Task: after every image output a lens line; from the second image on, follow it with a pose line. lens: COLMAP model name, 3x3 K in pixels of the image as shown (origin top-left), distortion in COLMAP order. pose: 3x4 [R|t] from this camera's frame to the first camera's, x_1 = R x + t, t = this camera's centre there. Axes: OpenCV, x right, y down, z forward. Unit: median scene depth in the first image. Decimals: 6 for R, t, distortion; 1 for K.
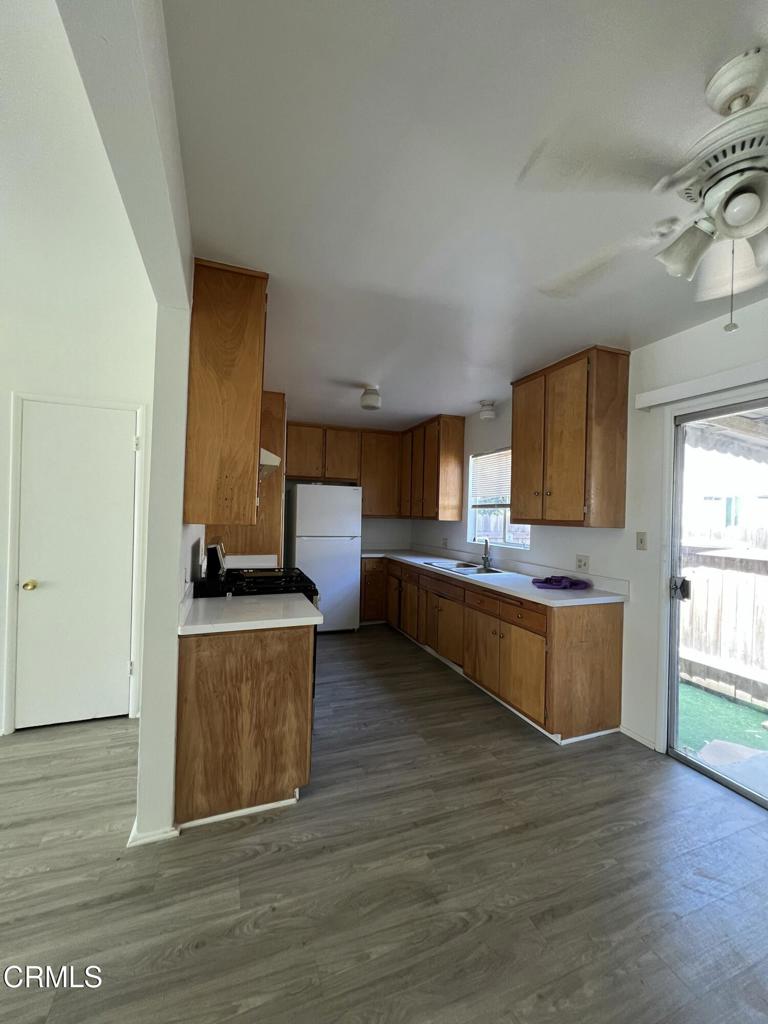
lens RADIAL K [[409.4, 0, 382.8], [0, 409.4, 510.7], [0, 0, 1]] dist [-0.001519, 0.001004]
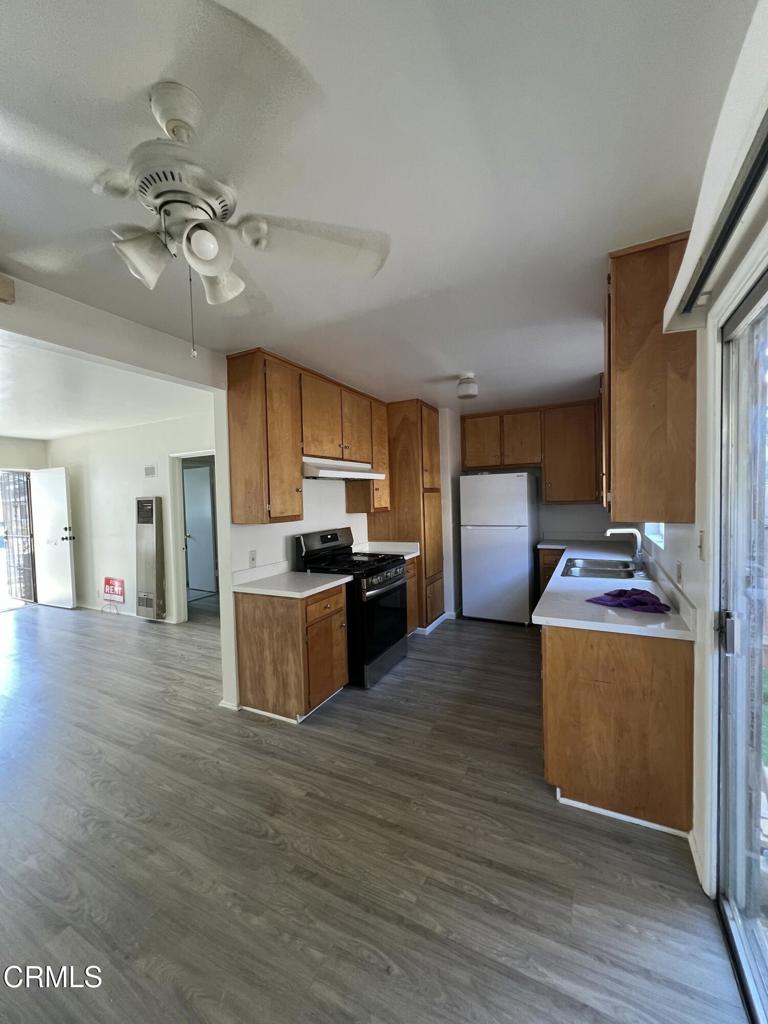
lens RADIAL K [[409.4, 0, 382.8], [0, 409.4, 510.7], [0, 0, 1]] dist [-0.001519, 0.001004]
pose [[0.668620, -0.019112, -0.743359, 1.021518], [0.051511, 0.998459, 0.020661, -0.018856], [0.741818, -0.052105, 0.668574, 0.330143]]
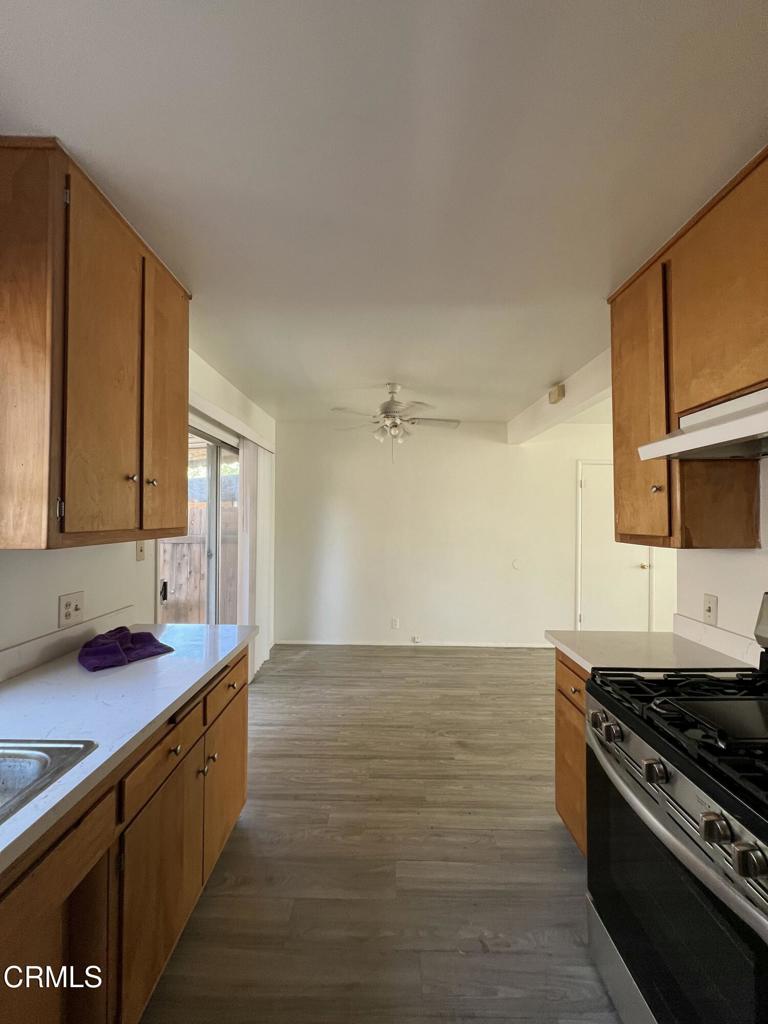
lens RADIAL K [[409.4, 0, 382.8], [0, 409.4, 510.7], [0, 0, 1]] dist [-0.001519, 0.001004]
pose [[-0.934628, -0.023598, 0.354842, -0.127263], [-0.031695, 0.999353, -0.017022, -0.005385], [-0.354211, -0.027156, -0.934771, 2.109723]]
